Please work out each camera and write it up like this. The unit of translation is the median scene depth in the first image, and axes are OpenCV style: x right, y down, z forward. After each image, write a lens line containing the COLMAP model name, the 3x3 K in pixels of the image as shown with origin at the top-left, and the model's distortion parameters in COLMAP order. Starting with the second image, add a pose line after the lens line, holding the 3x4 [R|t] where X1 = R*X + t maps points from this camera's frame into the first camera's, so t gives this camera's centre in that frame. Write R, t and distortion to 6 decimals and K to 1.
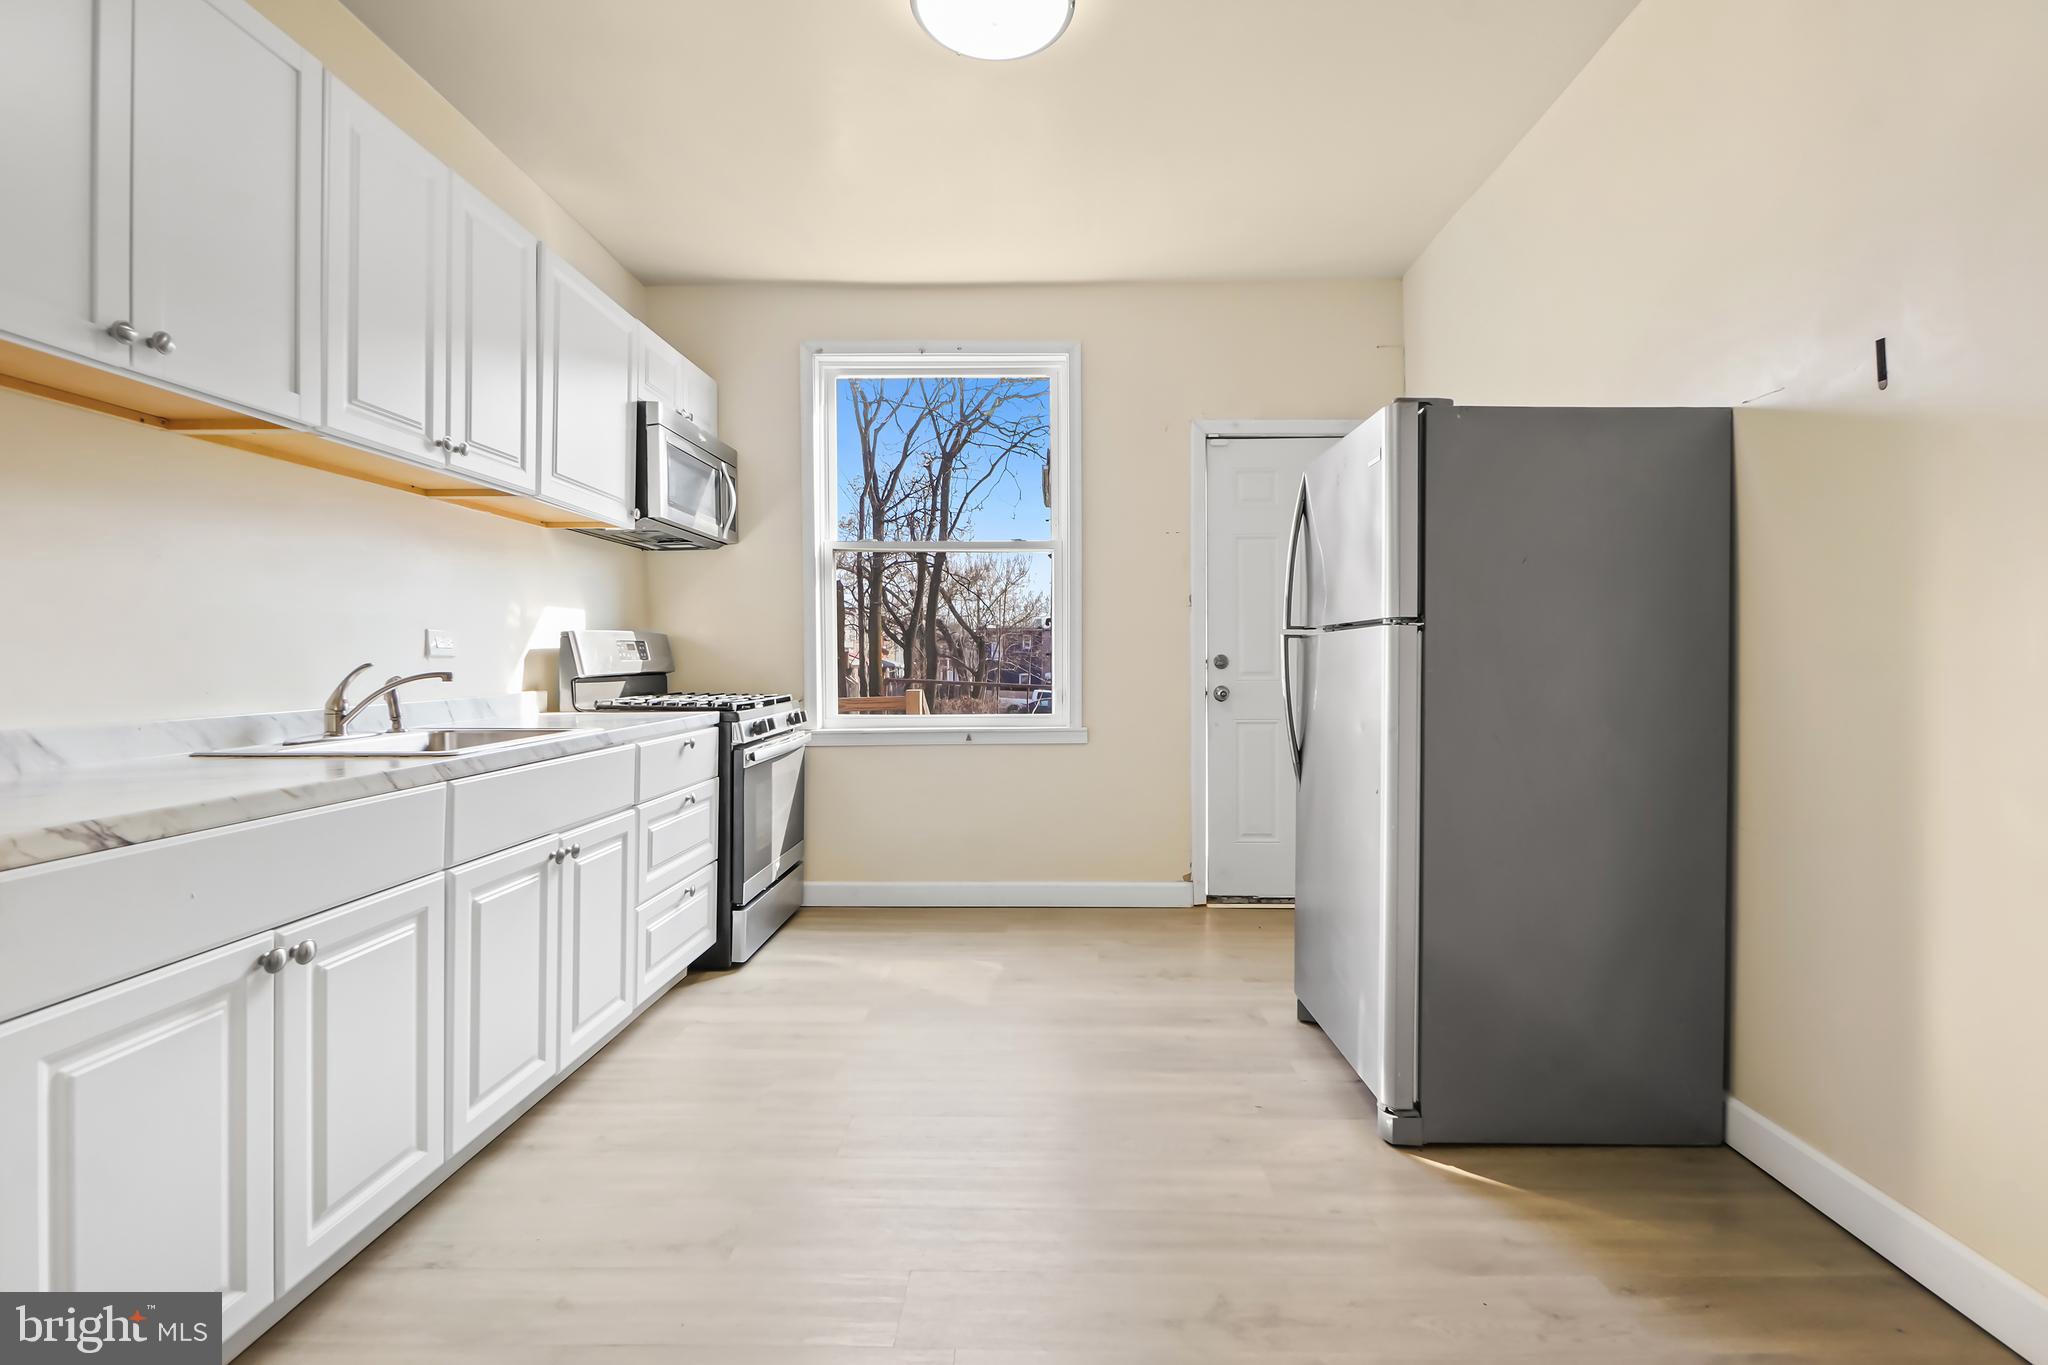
lens RADIAL K [[928.5, 0, 1024.0], [0, 928.5, 682.5], [0, 0, 1]] dist [-0.000560, -0.000365]
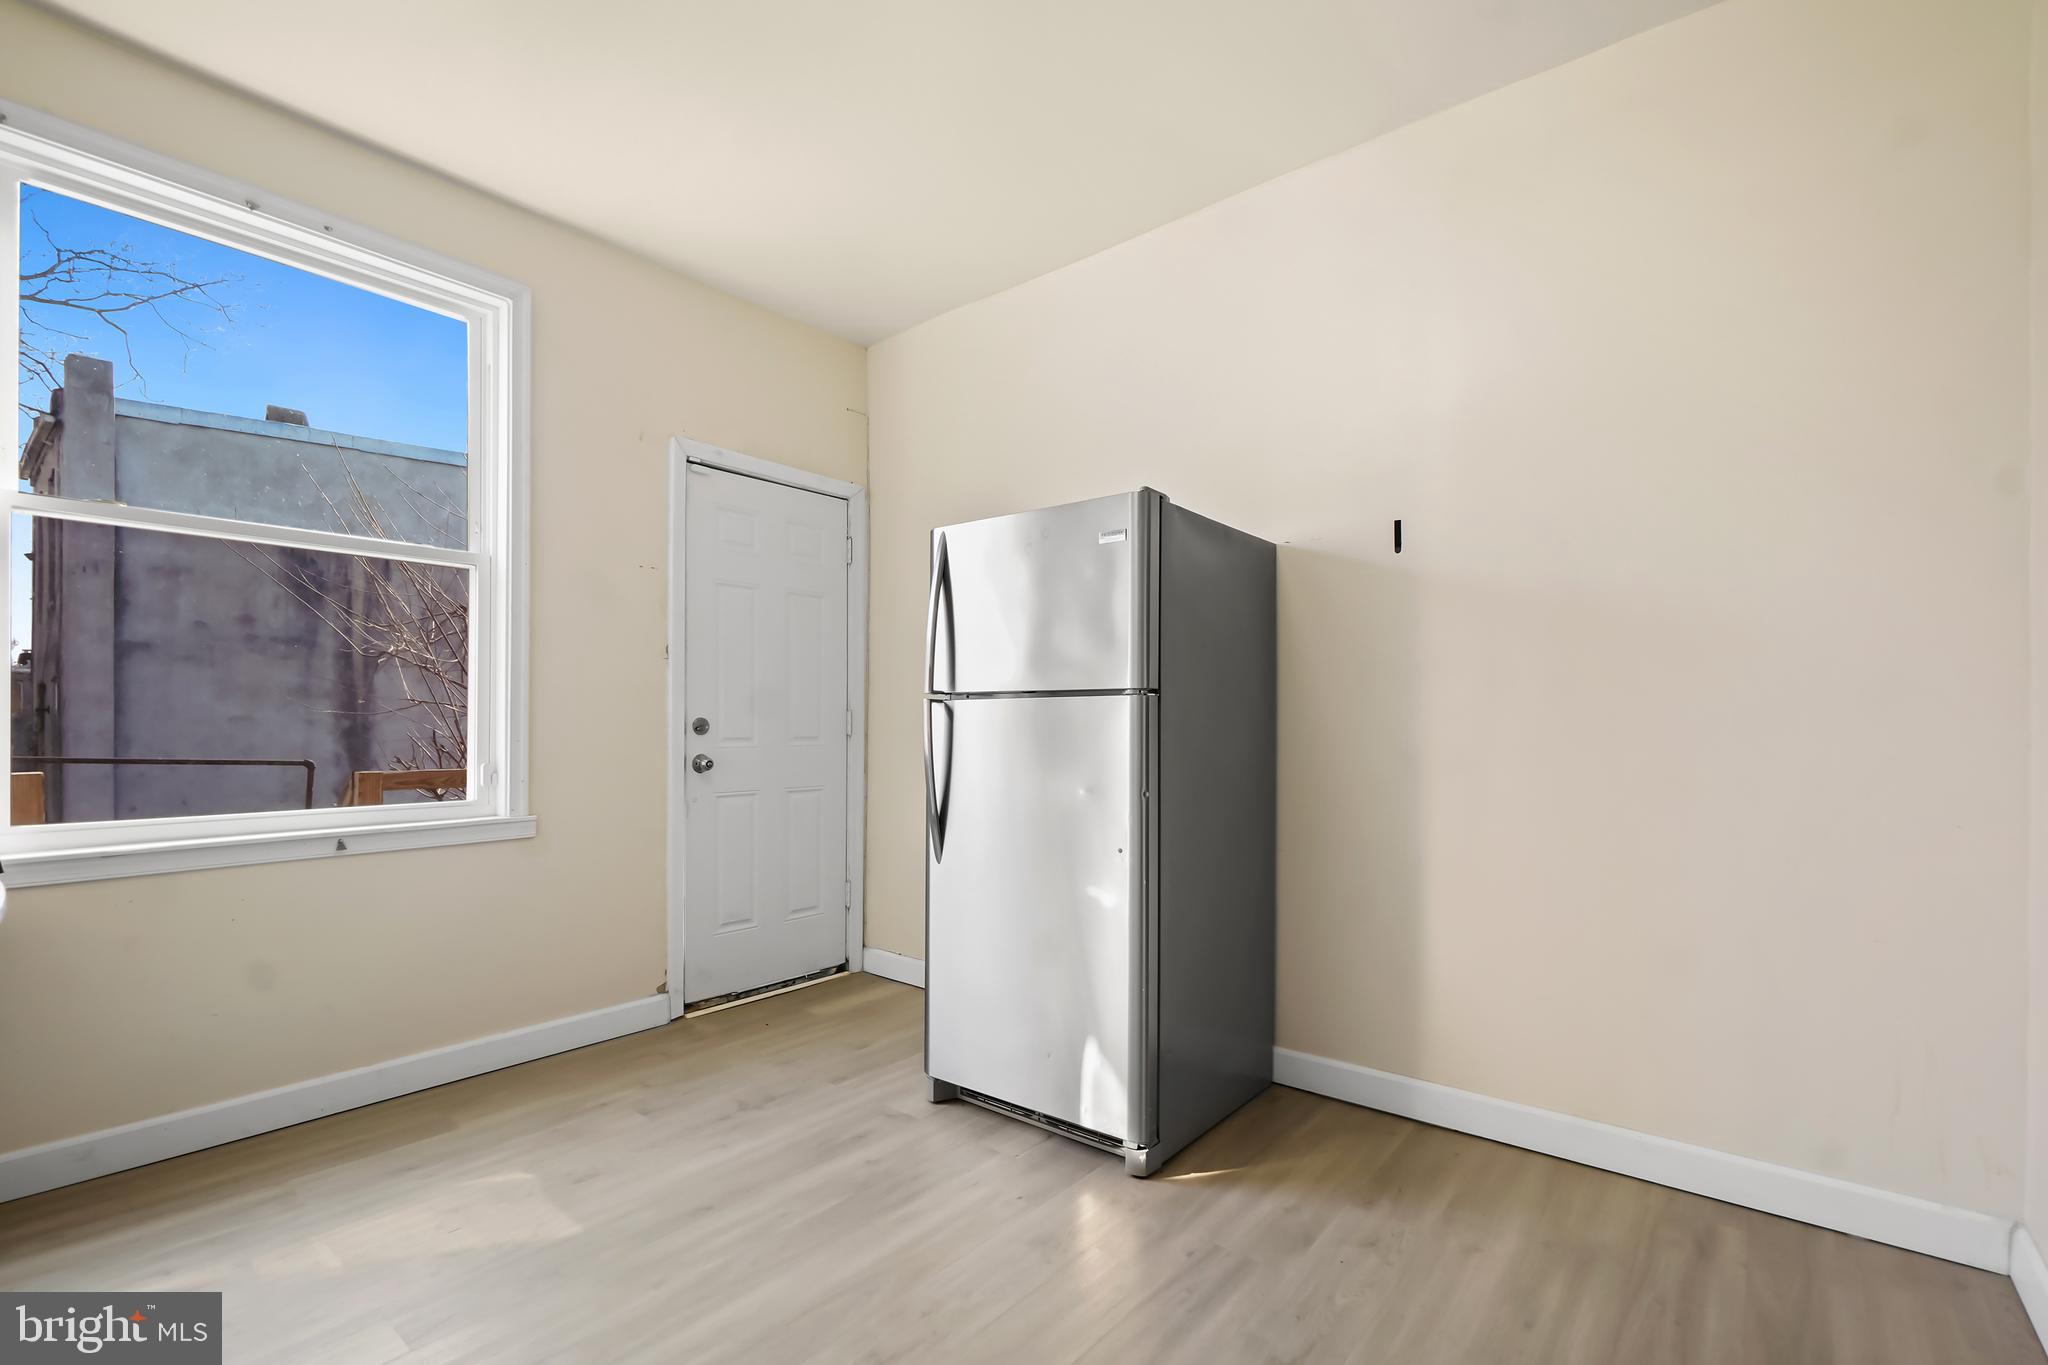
lens RADIAL K [[927.2, 0, 1069.8], [0, 927.2, 731.6], [0, 0, 1]] dist [0.002723, 0.000043]
pose [[0.596551, -0.003863, 0.802566, -0.386943], [0.014572, 0.999876, -0.006019, -0.010418], [-0.802443, 0.015285, 0.596533, 0.313414]]
